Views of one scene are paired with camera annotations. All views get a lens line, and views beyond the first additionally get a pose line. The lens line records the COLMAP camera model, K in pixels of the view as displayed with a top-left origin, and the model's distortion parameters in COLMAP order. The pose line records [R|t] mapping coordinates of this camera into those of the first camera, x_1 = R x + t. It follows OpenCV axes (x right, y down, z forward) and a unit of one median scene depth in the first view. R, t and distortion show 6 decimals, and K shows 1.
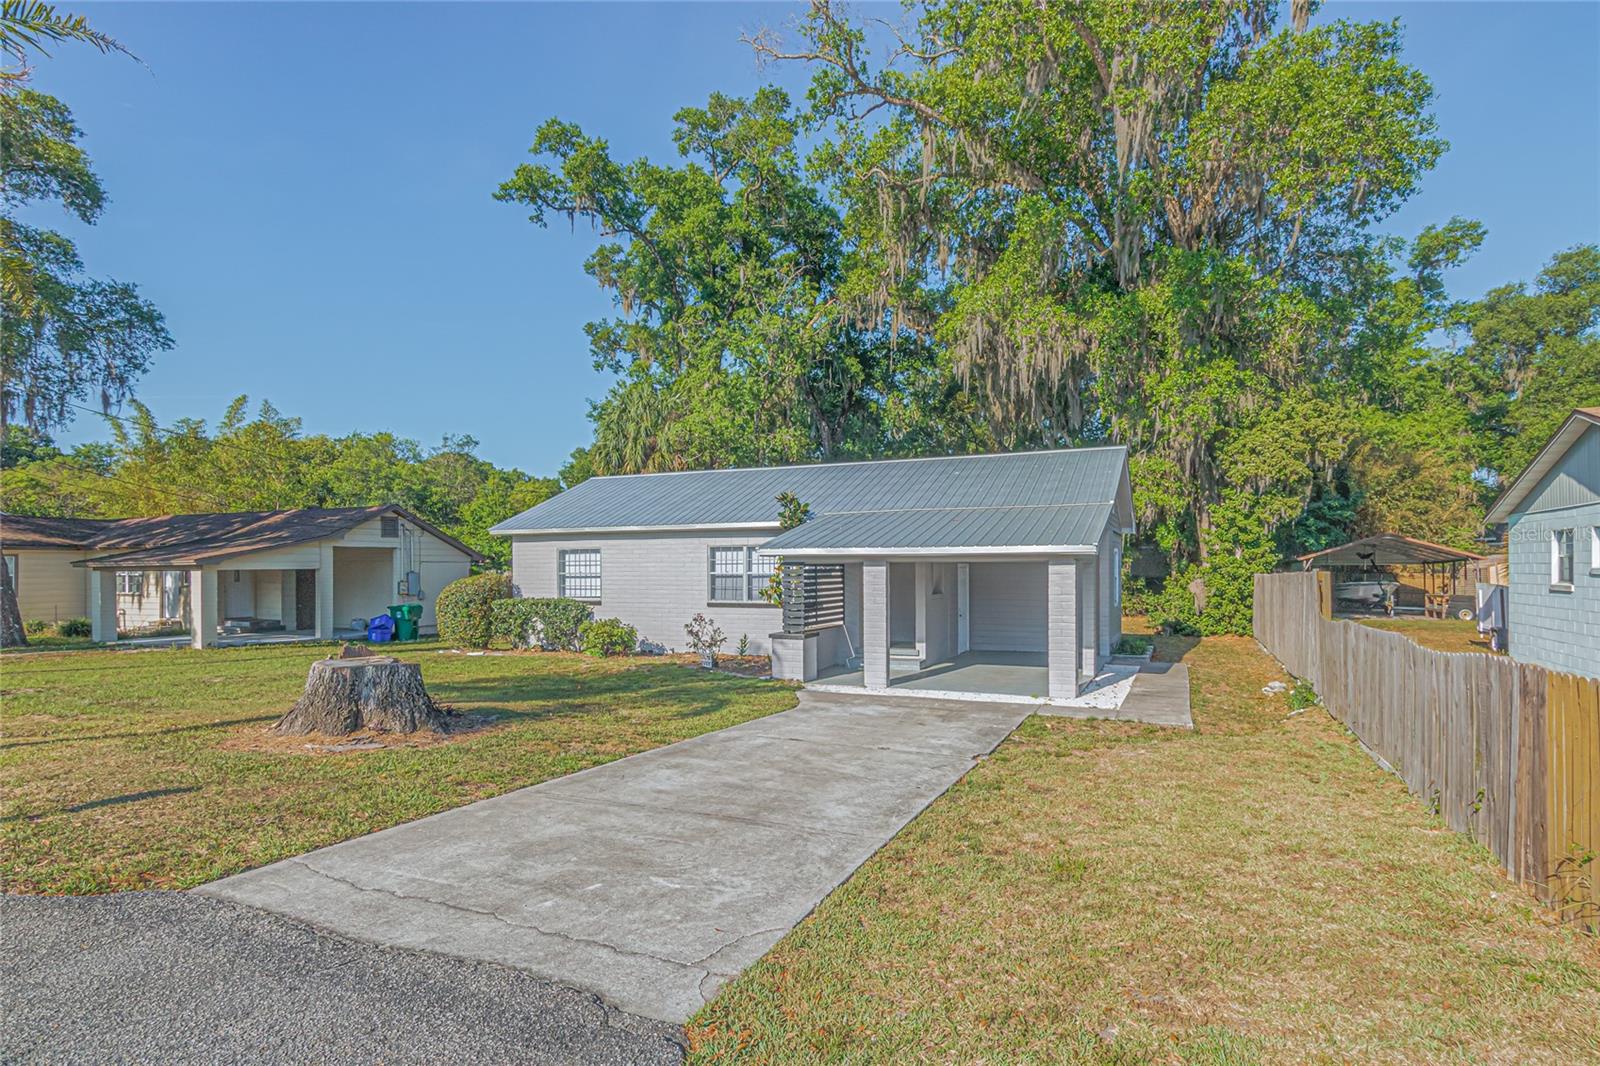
lens RADIAL K [[829.8, 0, 789.7], [0, 829.8, 567.4], [0, 0, 1]] dist [0.001813, -0.001848]
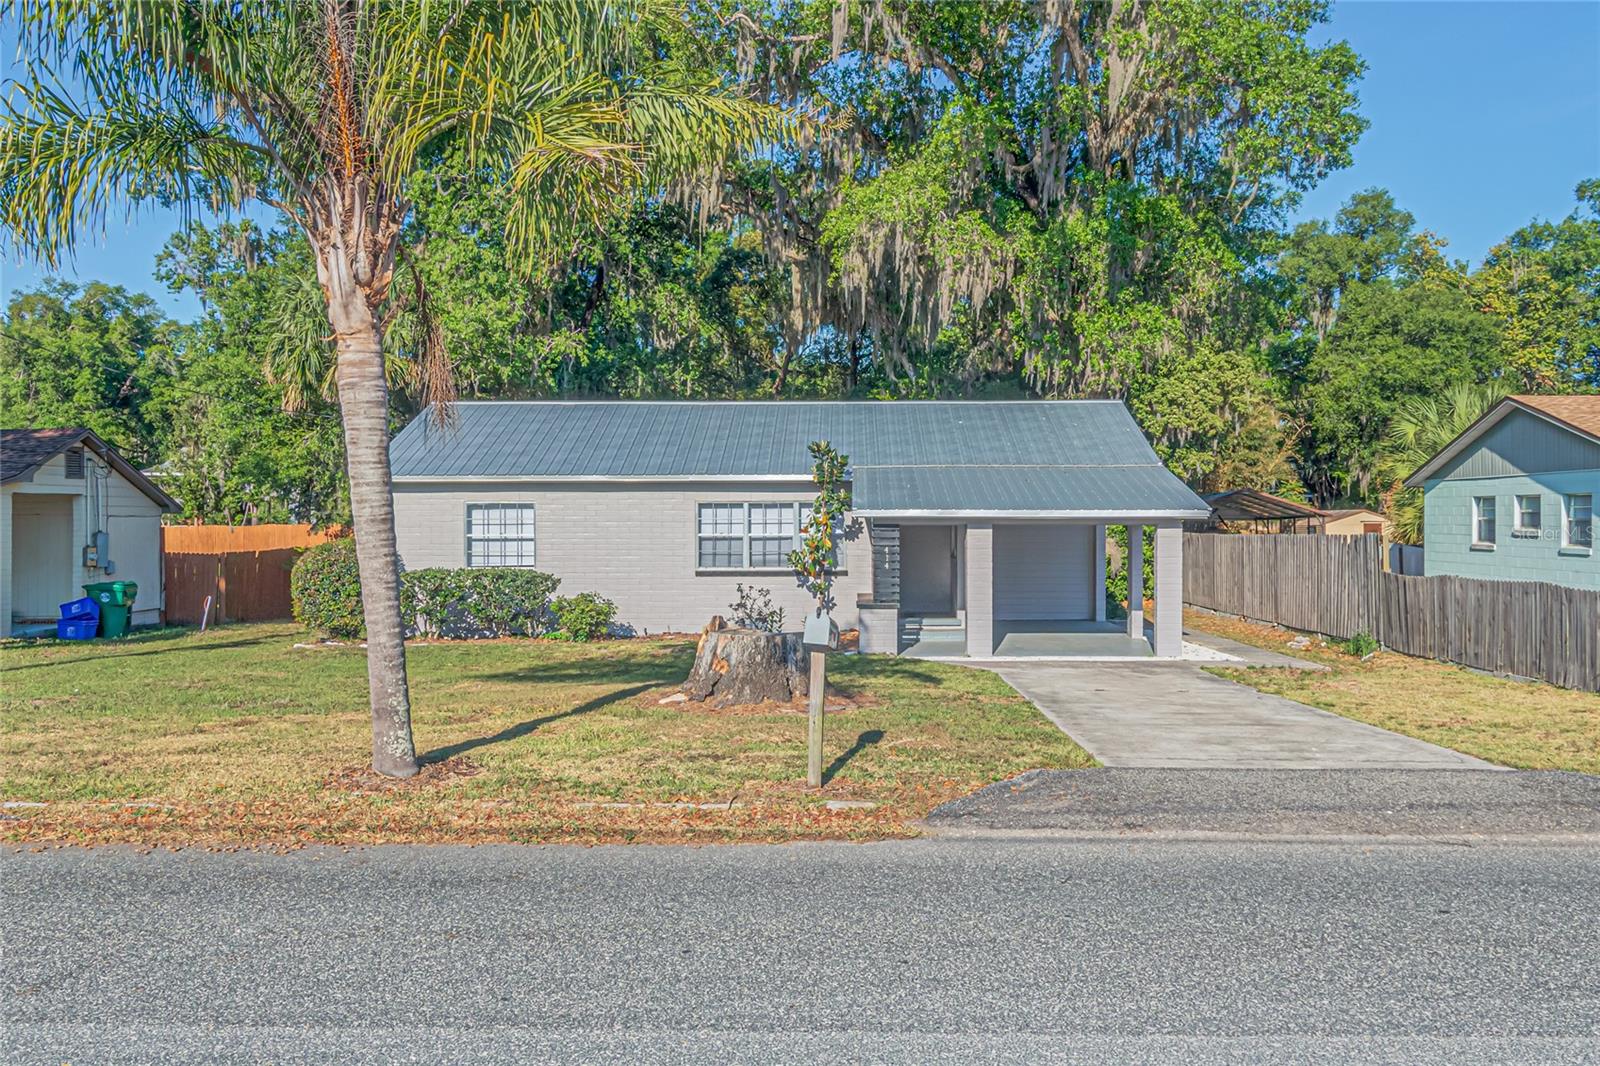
lens RADIAL K [[1267.6, 0, 797.0], [0, 1267.6, 526.3], [0, 0, 1]] dist [-0.011175, 0.009648]
pose [[0.920520, -0.000513, 0.390694, -0.448478], [-0.002346, 0.999974, 0.006840, -0.009521], [-0.390687, -0.007213, 0.920495, -0.172767]]
